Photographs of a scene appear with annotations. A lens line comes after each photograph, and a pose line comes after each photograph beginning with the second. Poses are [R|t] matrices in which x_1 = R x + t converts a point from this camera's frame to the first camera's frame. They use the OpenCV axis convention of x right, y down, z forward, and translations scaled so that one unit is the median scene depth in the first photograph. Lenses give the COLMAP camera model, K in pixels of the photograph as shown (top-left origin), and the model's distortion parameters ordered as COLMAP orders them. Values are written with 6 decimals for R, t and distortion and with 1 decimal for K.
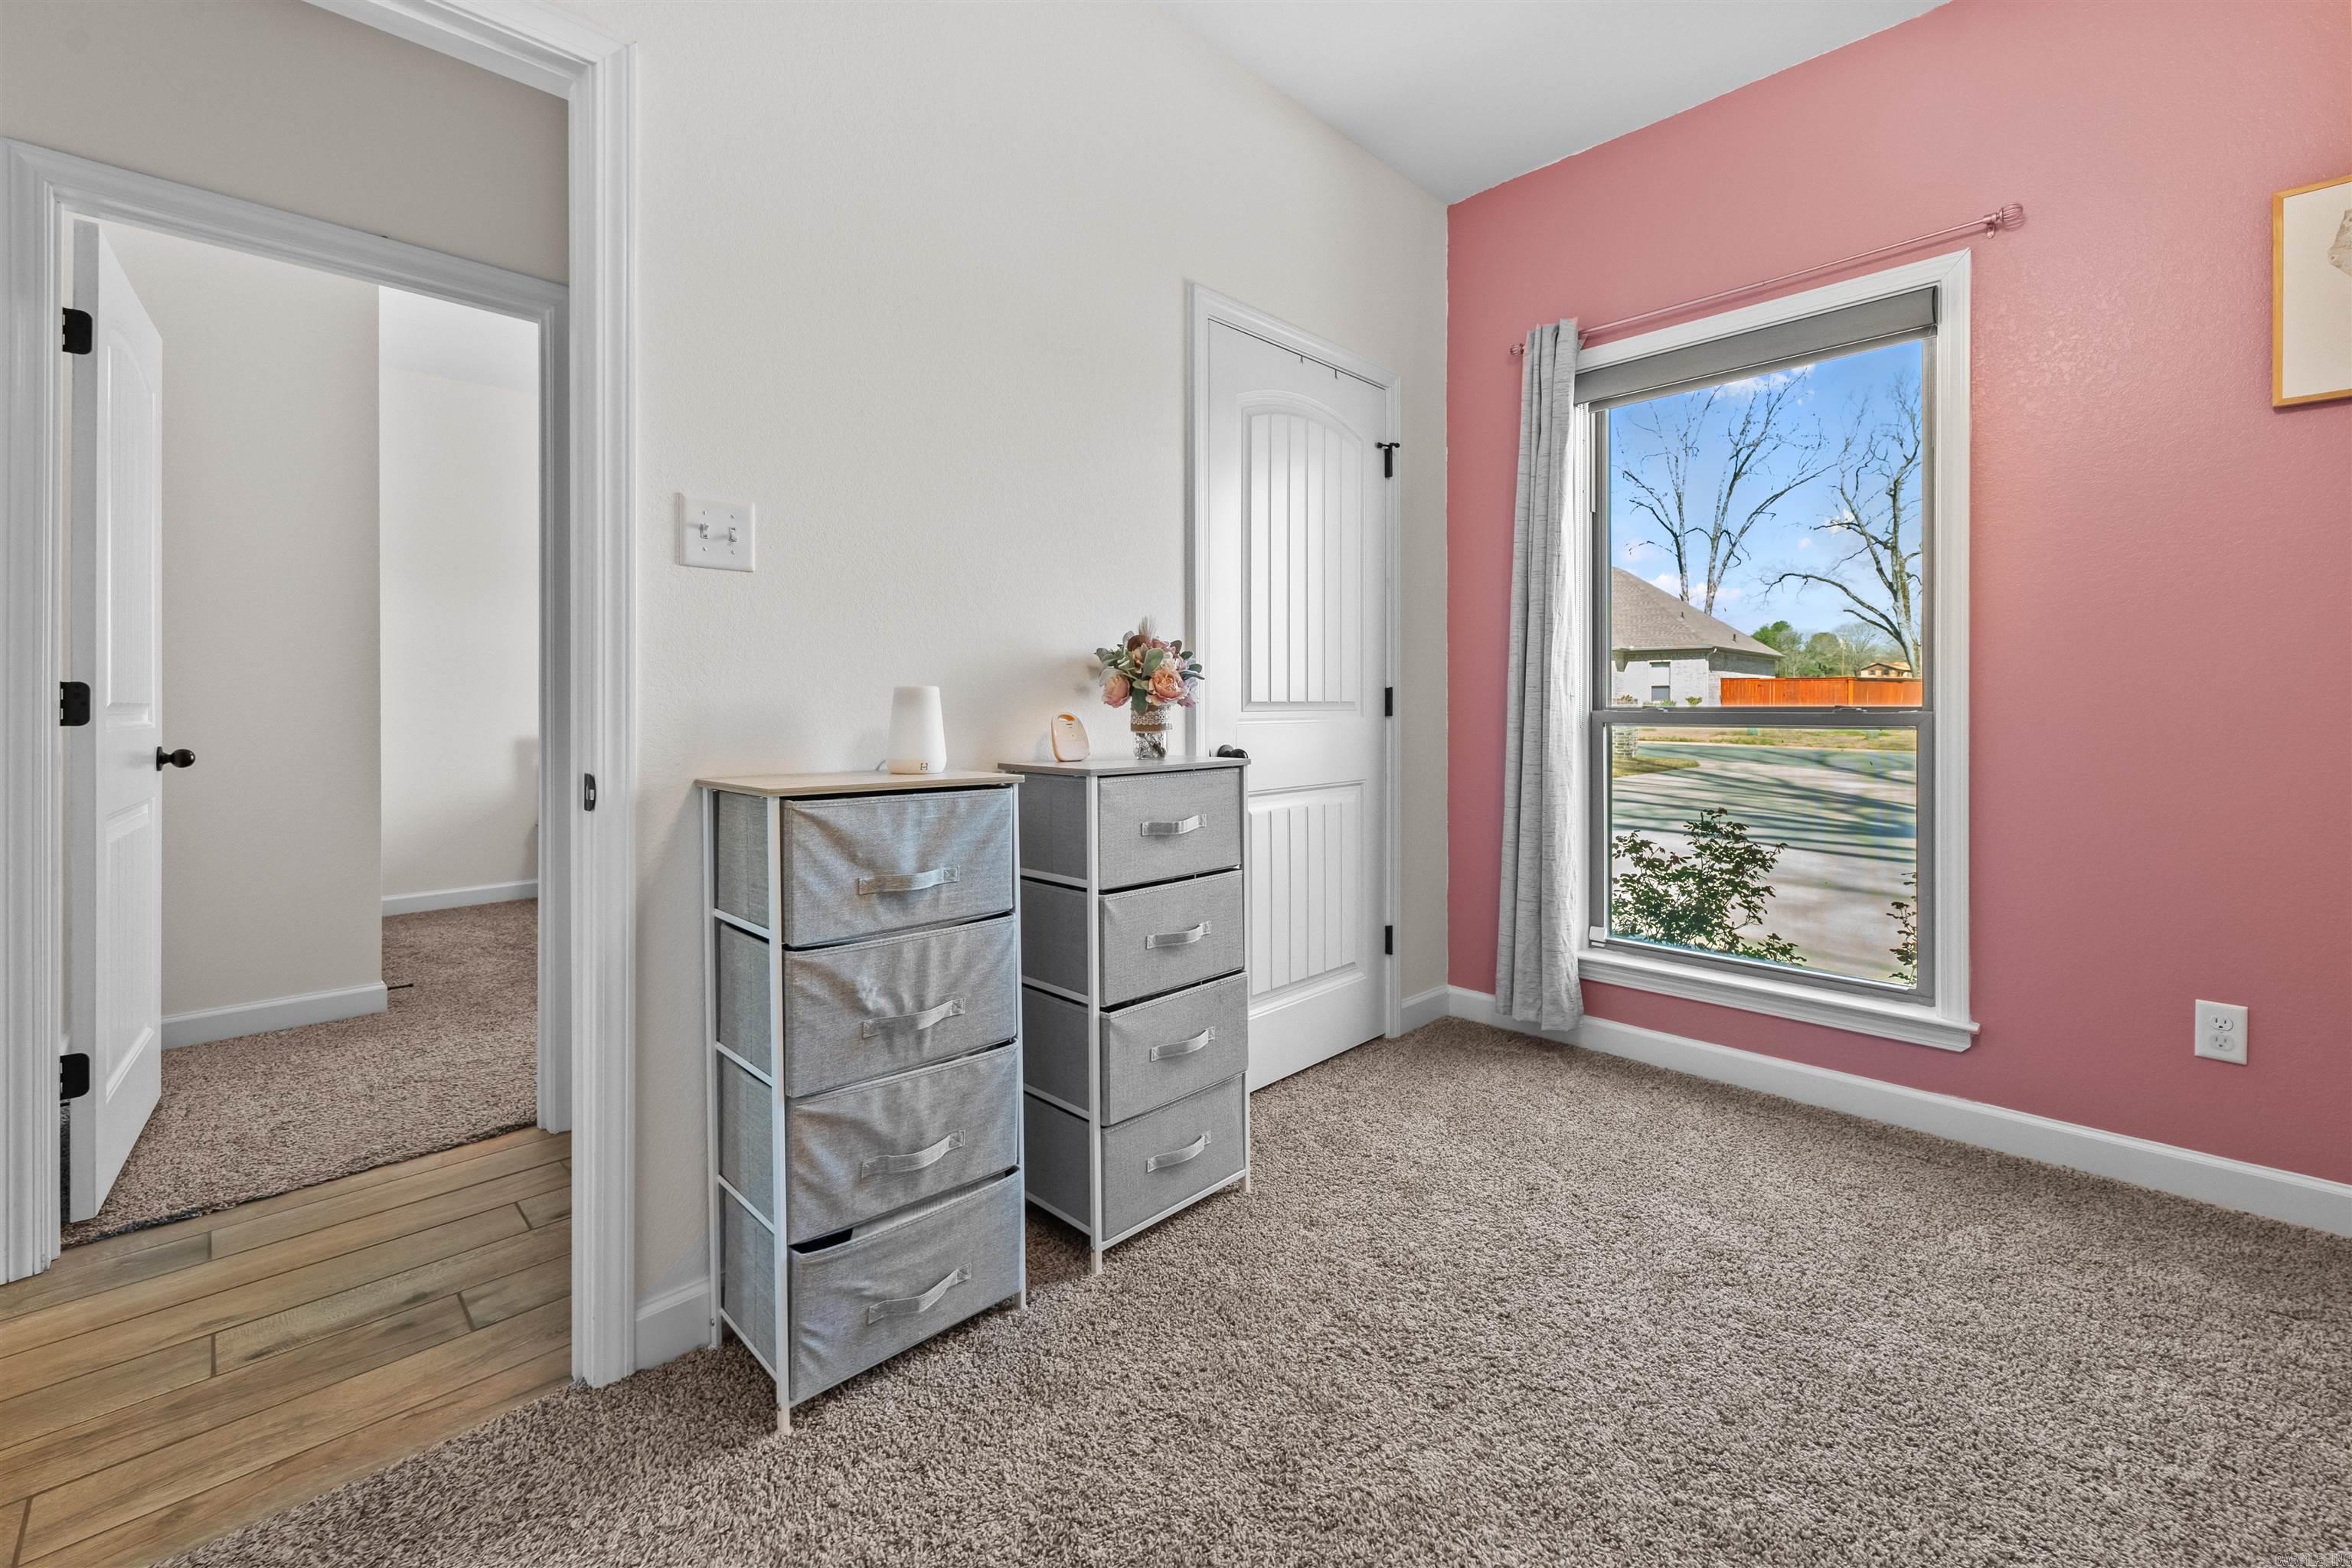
lens RADIAL K [[972.0, 0, 1177.2], [0, 972.0, 706.7], [0, 0, 1]] dist [0.006589, -0.003116]
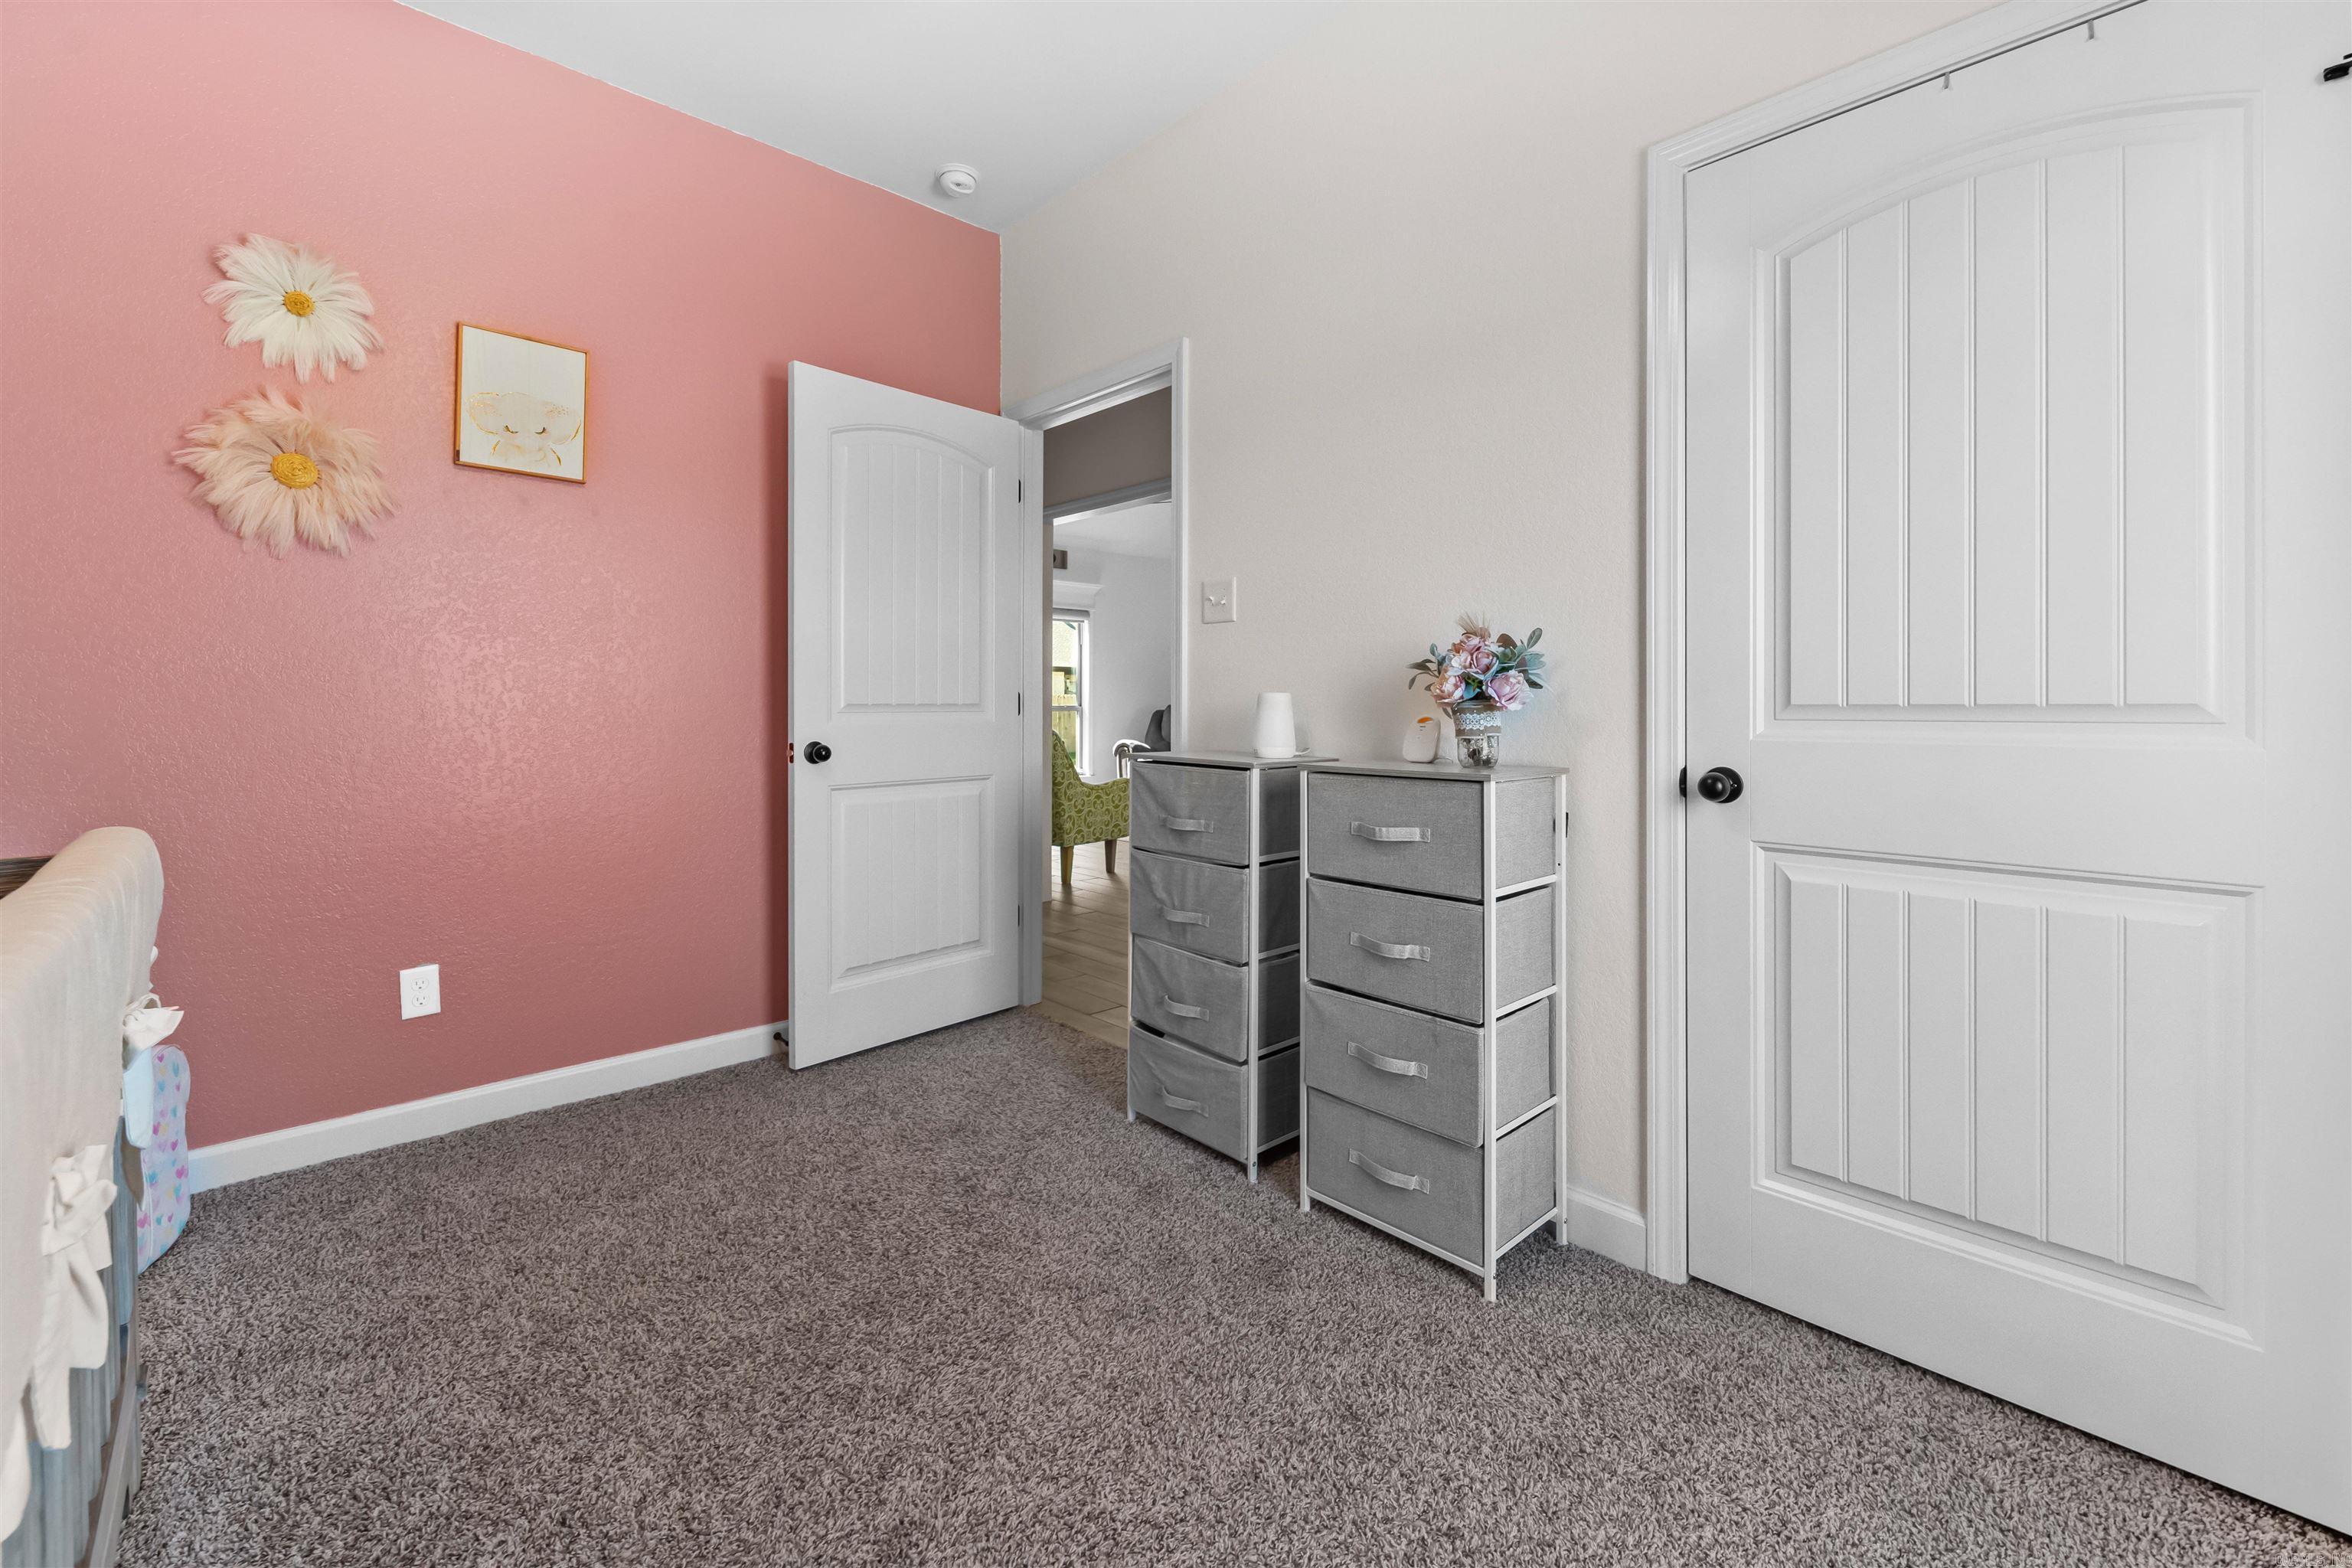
lens RADIAL K [[972.0, 0, 1157.4], [0, 972.0, 707.6], [0, 0, 1]] dist [0.006589, -0.003116]
pose [[-0.049041, 0.002032, -0.998795, 0.903254], [0.000334, 0.999998, 0.002018, -0.001864], [0.998797, -0.000235, -0.049042, 0.762863]]
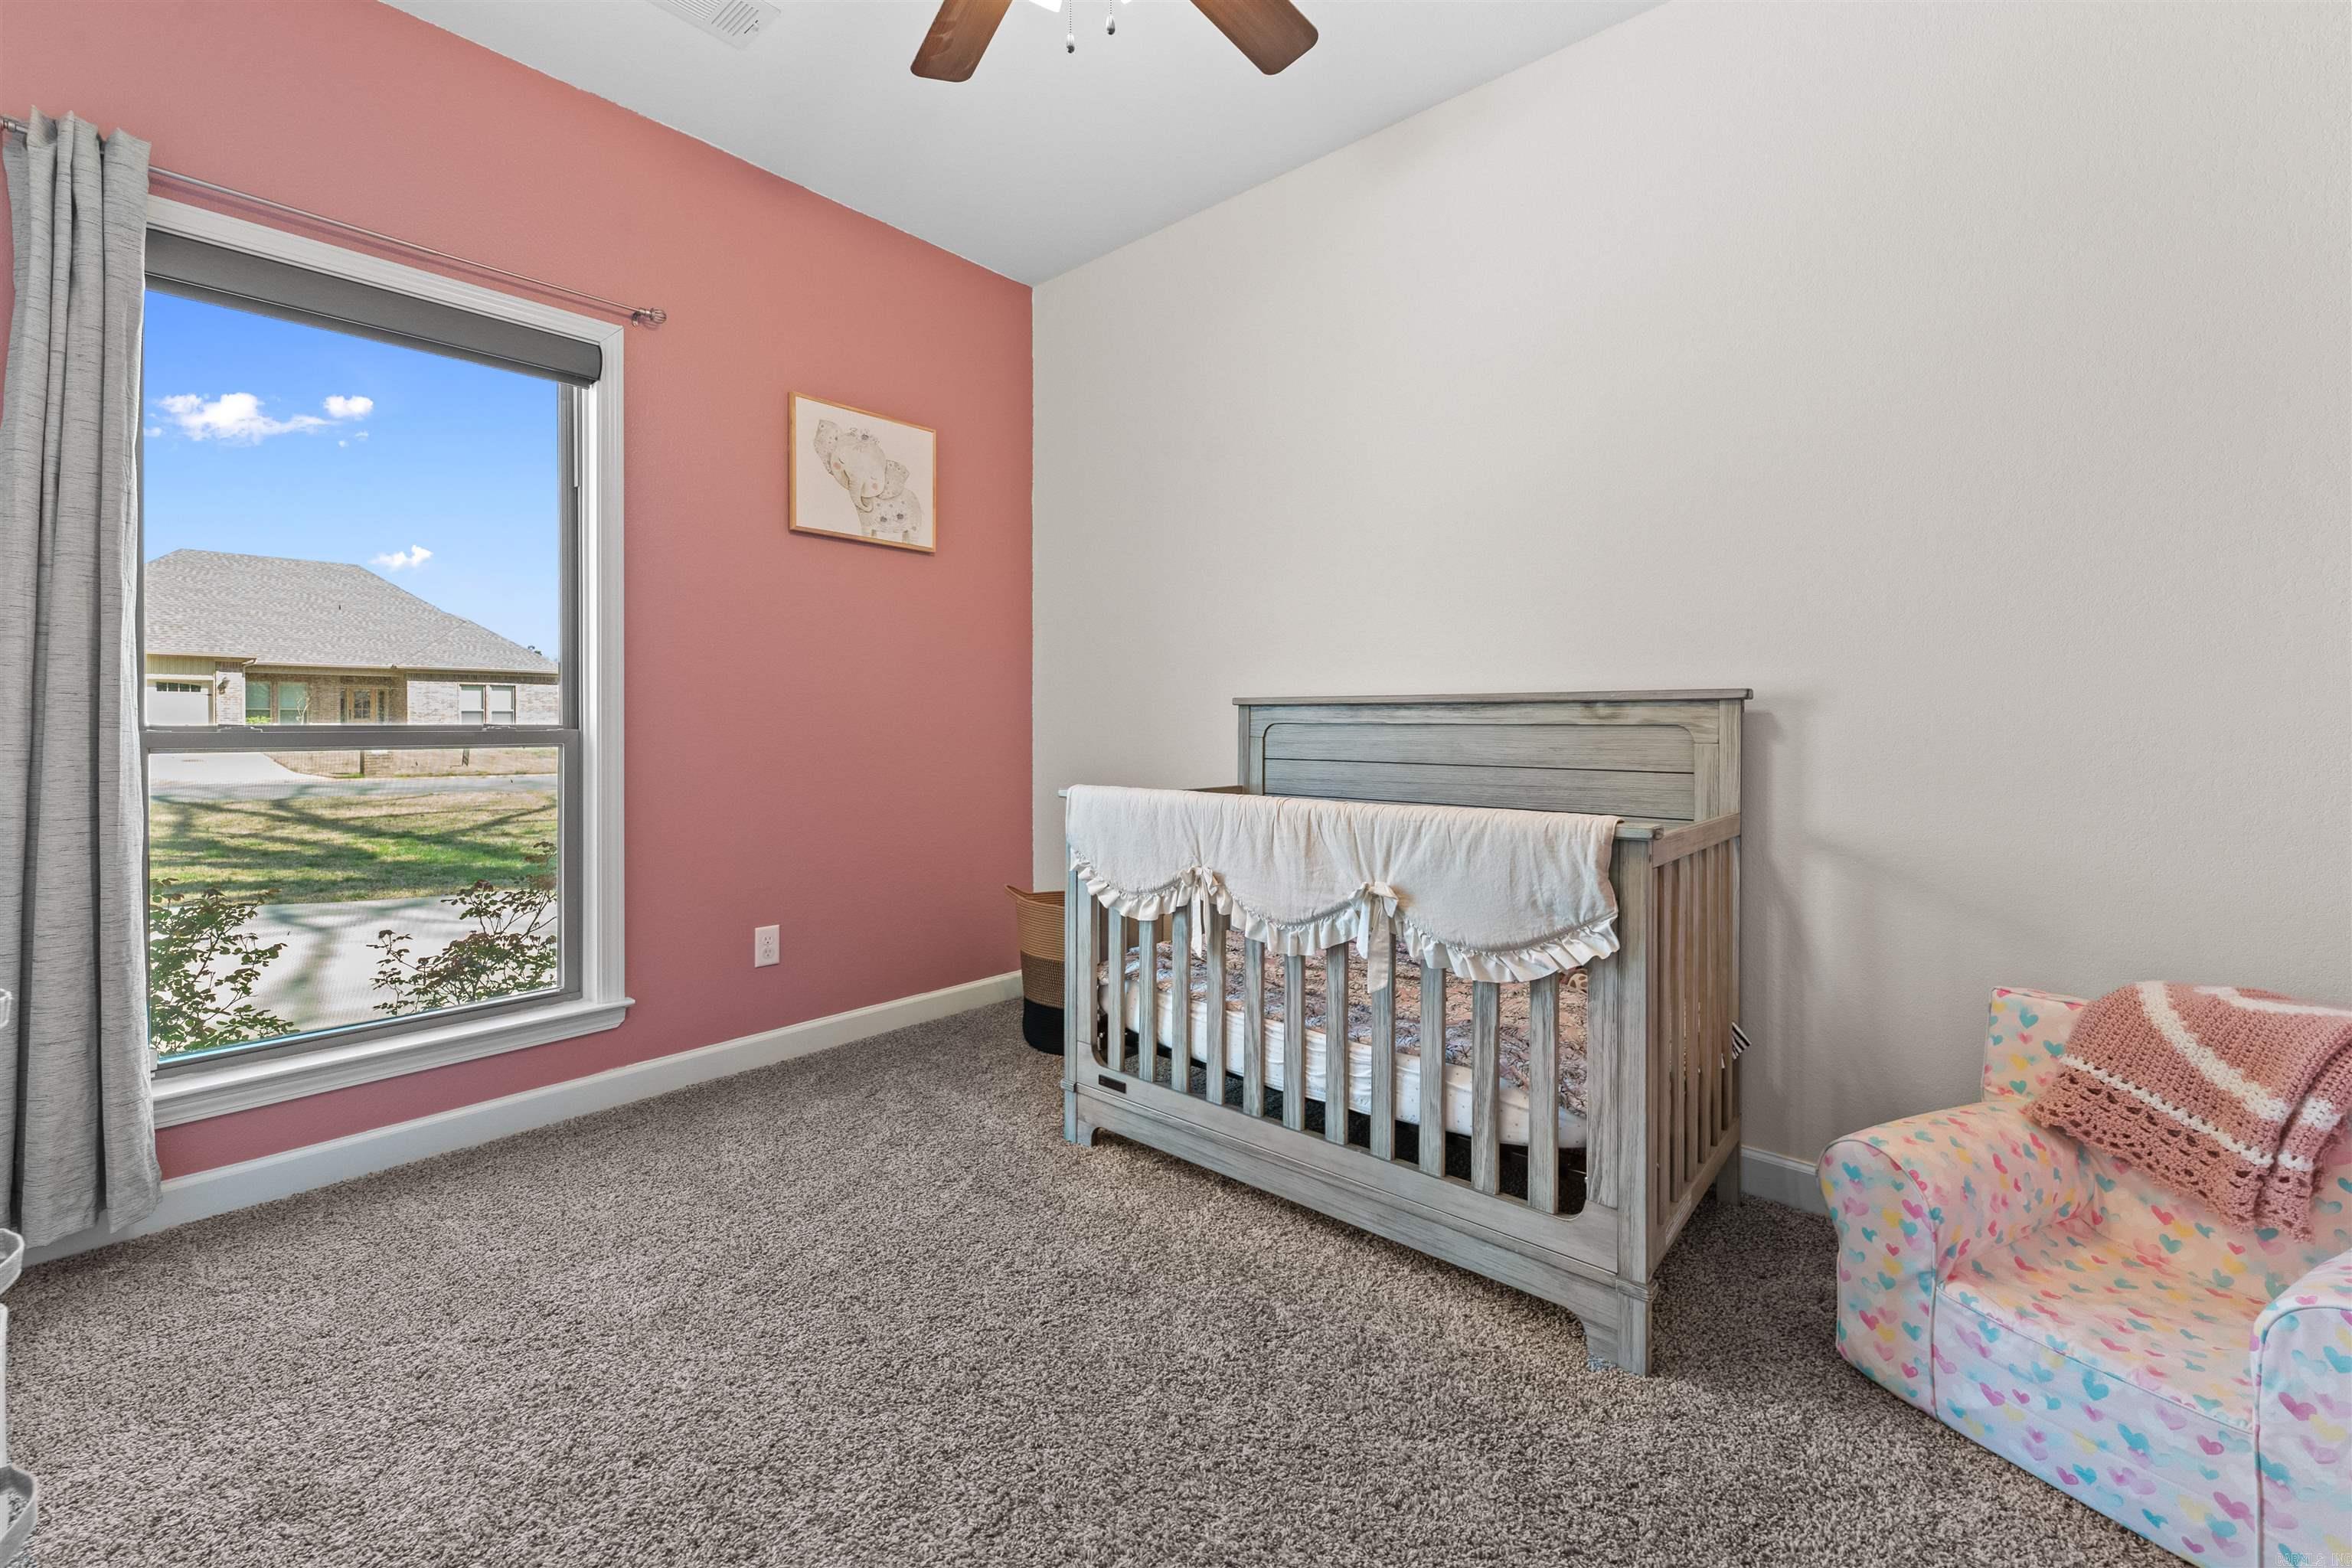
lens RADIAL K [[972.0, 0, 1162.3], [0, 972.0, 715.5], [0, 0, 1]] dist [0.006589, -0.003116]
pose [[-0.062165, 0.008868, 0.998026, -0.417298], [0.001870, 0.999960, -0.008768, 0.001068], [-0.998064, 0.001321, -0.062179, 0.483385]]
